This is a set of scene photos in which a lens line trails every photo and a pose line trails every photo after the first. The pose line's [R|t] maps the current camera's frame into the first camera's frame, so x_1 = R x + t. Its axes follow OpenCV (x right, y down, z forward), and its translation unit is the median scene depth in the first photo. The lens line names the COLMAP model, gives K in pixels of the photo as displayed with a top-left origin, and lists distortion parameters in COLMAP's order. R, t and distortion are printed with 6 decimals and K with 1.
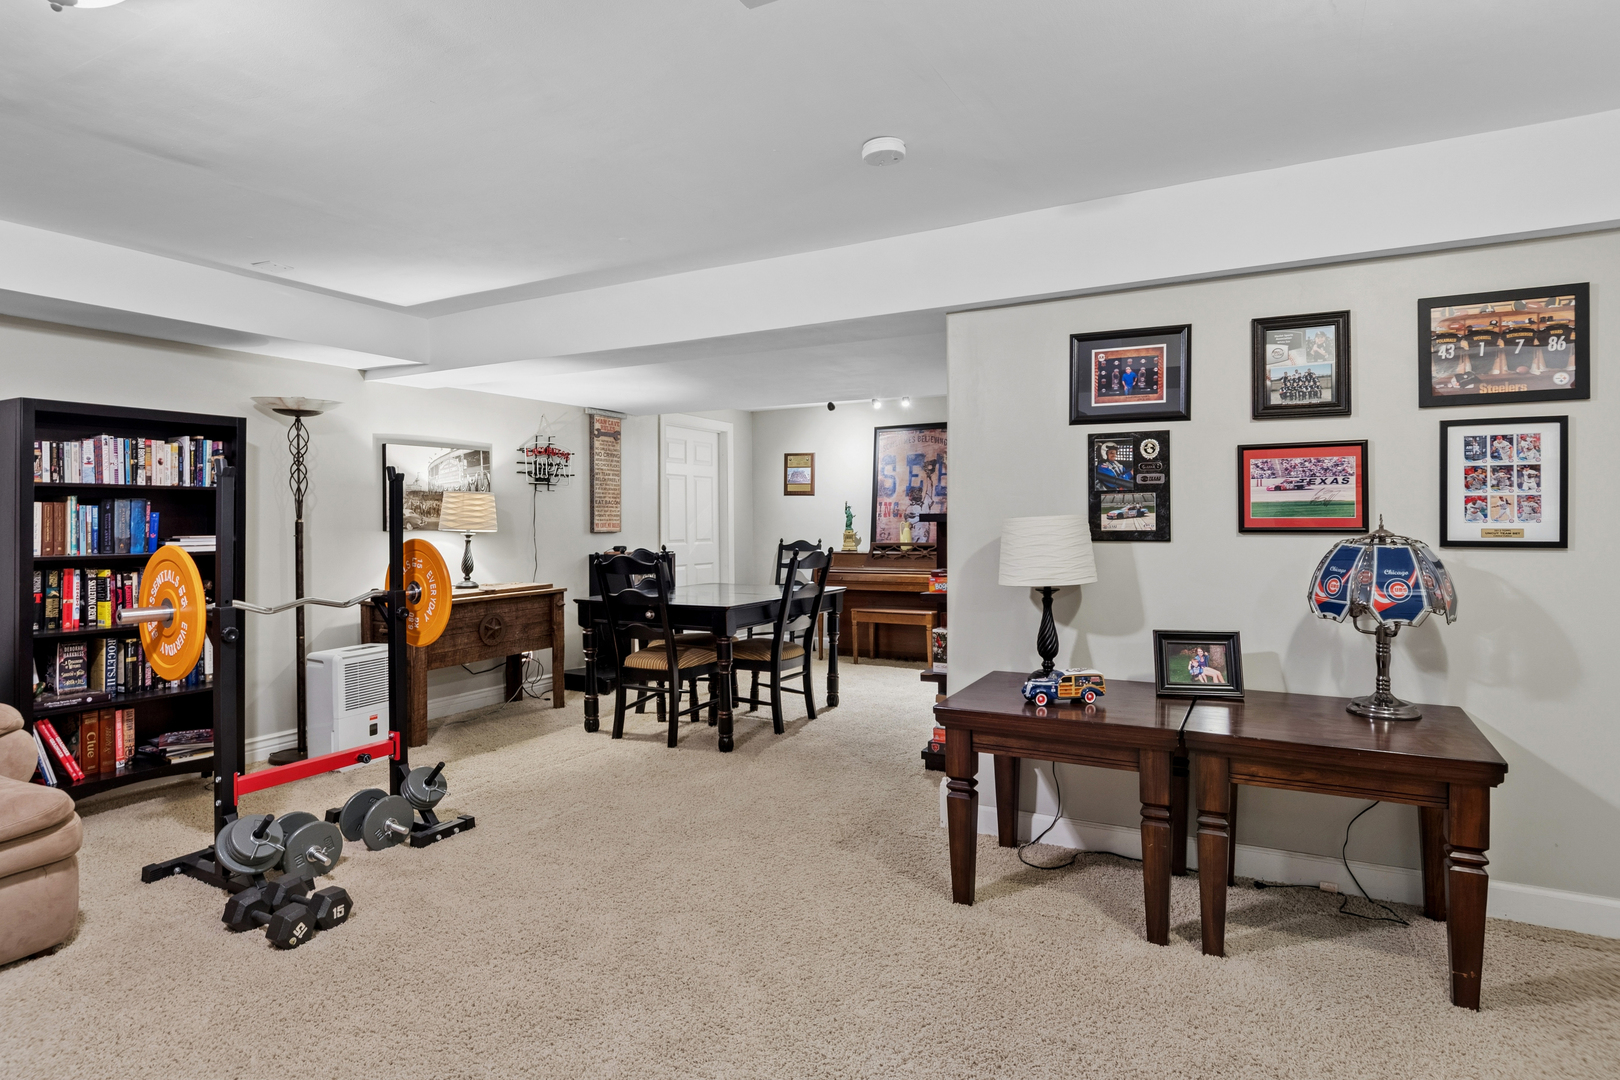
lens RADIAL K [[860.4, 0, 809.1], [0, 860.4, 524.2], [0, 0, 1]] dist [0.006388, -0.004919]
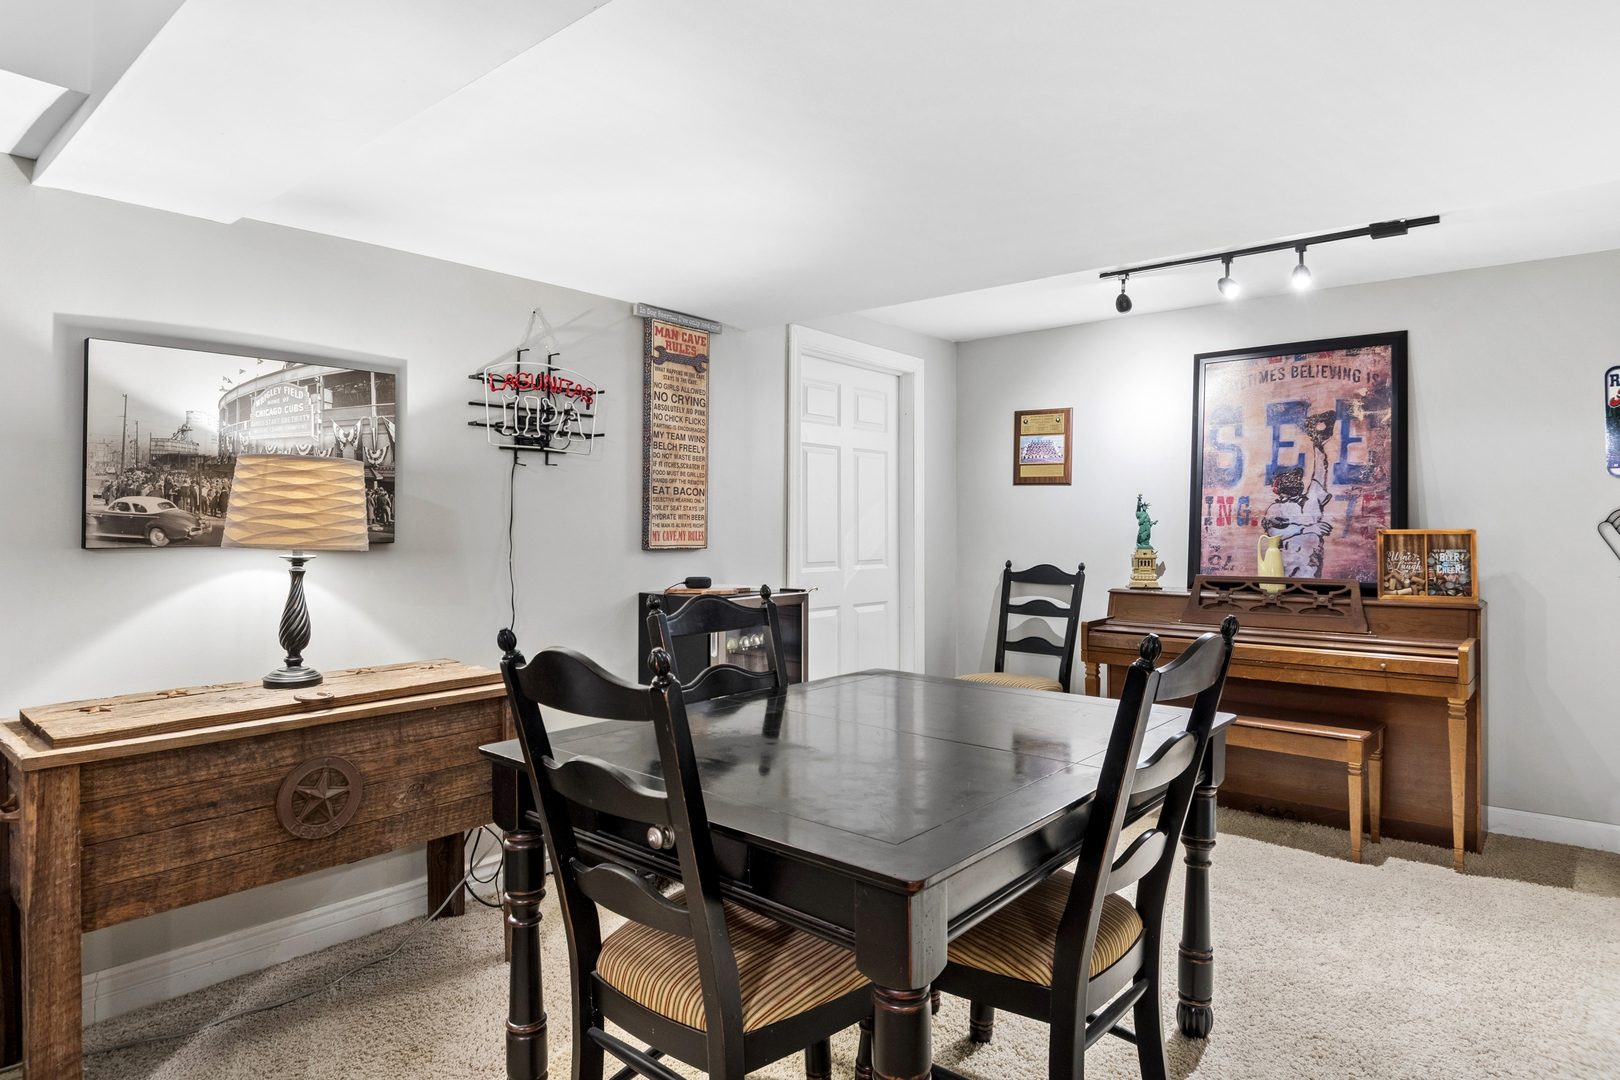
lens RADIAL K [[906.2, 0, 769.9], [0, 906.2, 513.4], [0, 0, 1]] dist [-0.003691, -0.000471]
pose [[0.968947, 0.008344, -0.247128, -0.047385], [-0.012358, 0.999816, -0.014698, -0.004764], [0.246960, 0.017295, 0.968871, 0.487807]]
